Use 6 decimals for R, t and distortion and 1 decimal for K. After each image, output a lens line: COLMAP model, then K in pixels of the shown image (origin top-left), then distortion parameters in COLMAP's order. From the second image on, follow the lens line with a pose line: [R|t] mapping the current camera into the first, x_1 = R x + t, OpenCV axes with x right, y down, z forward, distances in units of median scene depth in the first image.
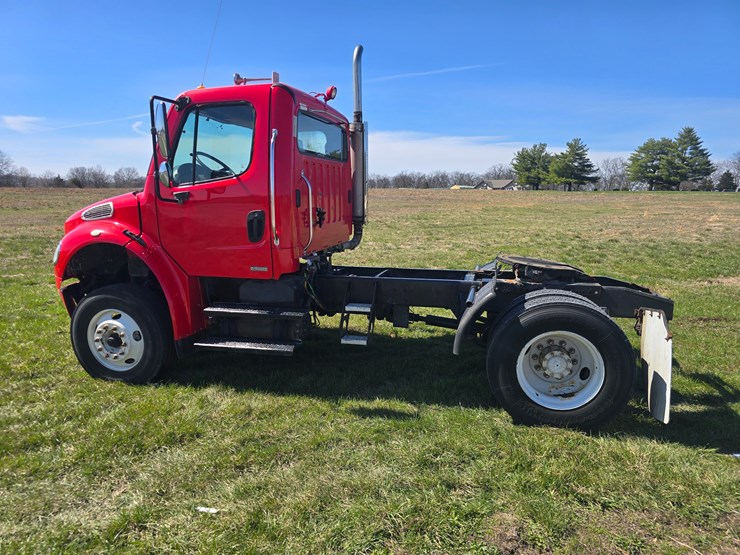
lens RADIAL K [[495.0, 0, 368.3], [0, 495.0, 274.9], [0, 0, 1]] dist [0.045933, -0.047234]
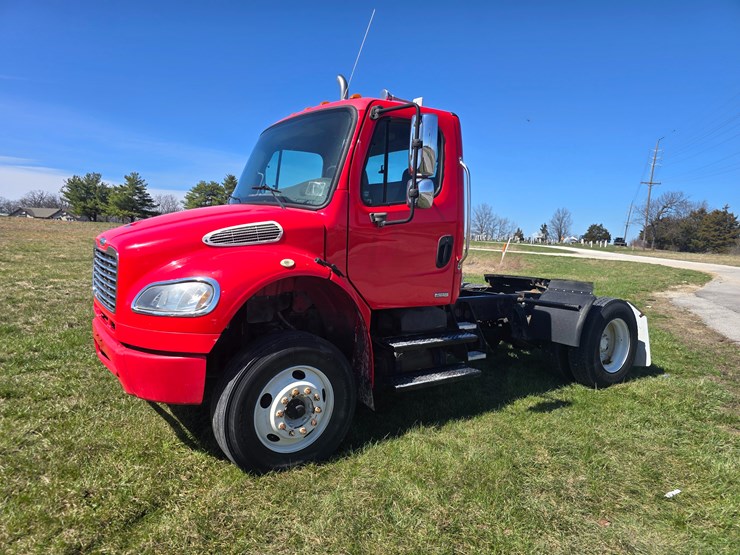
lens RADIAL K [[487.2, 0, 360.6], [0, 487.2, 277.0], [0, 0, 1]] dist [0.056780, -0.043355]
pose [[0.670432, -0.042079, 0.740777, -0.974541], [0.087407, 0.995918, -0.022535, -0.037655], [-0.736805, 0.079857, 0.671373, 0.438837]]
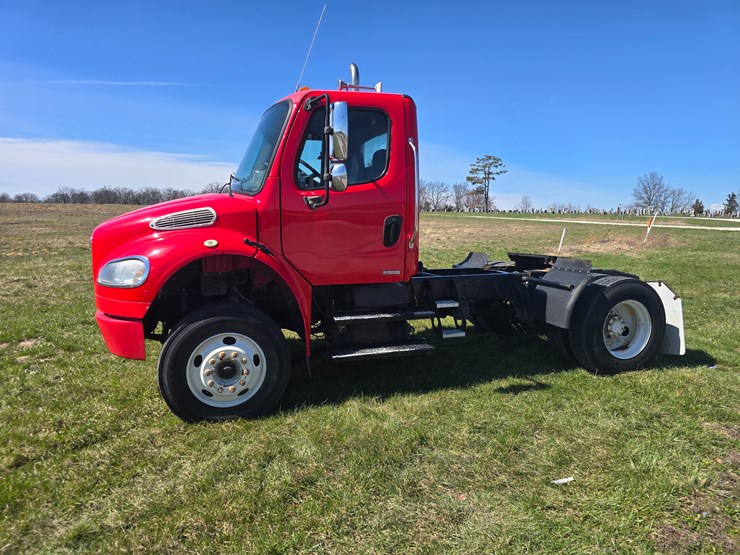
lens RADIAL K [[492.0, 0, 366.8], [0, 492.0, 264.4], [0, 0, 1]] dist [0.050292, -0.044516]
pose [[0.848971, -0.052586, 0.525816, -0.742707], [0.082069, 0.996084, -0.032890, -0.000059], [-0.522027, 0.071076, 0.849962, 0.158887]]
